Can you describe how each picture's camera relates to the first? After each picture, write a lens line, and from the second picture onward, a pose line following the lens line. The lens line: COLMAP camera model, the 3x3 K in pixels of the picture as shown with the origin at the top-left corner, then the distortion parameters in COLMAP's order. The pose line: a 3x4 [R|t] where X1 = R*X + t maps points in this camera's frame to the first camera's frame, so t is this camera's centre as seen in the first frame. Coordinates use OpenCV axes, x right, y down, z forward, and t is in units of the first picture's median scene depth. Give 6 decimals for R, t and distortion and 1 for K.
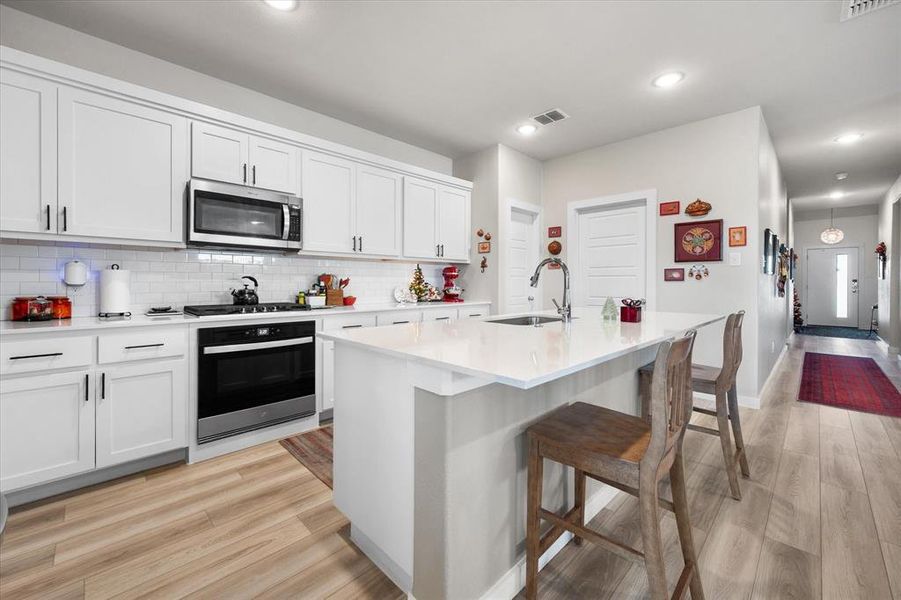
lens RADIAL K [[359.0, 0, 453.0], [0, 359.0, 287.2], [0, 0, 1]] dist [0.002515, -0.000355]
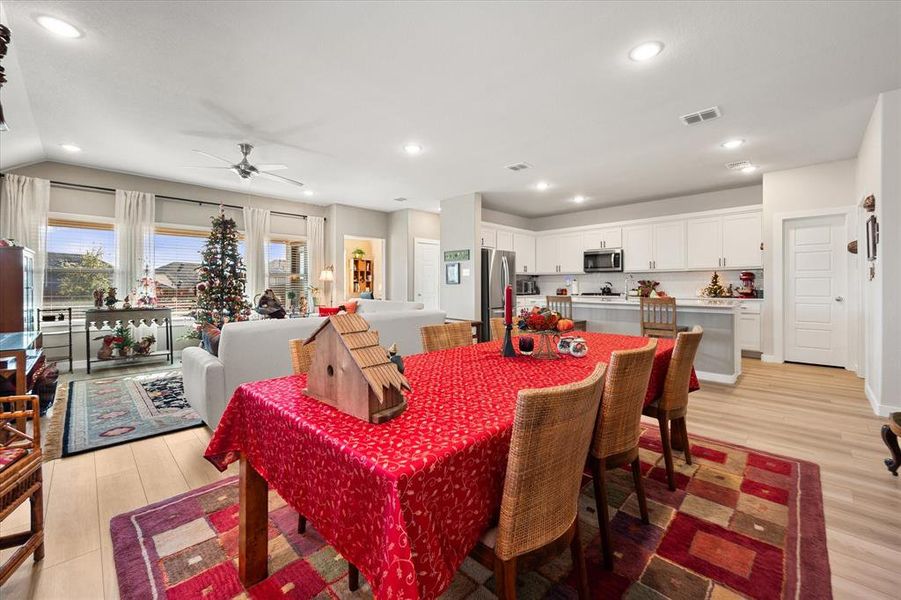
lens RADIAL K [[359.0, 0, 453.9], [0, 359.0, 289.6], [0, 0, 1]] dist [0.002515, -0.000355]
pose [[0.004957, 0.009426, -0.999943, 1.656070], [-0.014340, 0.999853, 0.009354, 0.012034], [0.999885, 0.014292, 0.005091, -0.100912]]
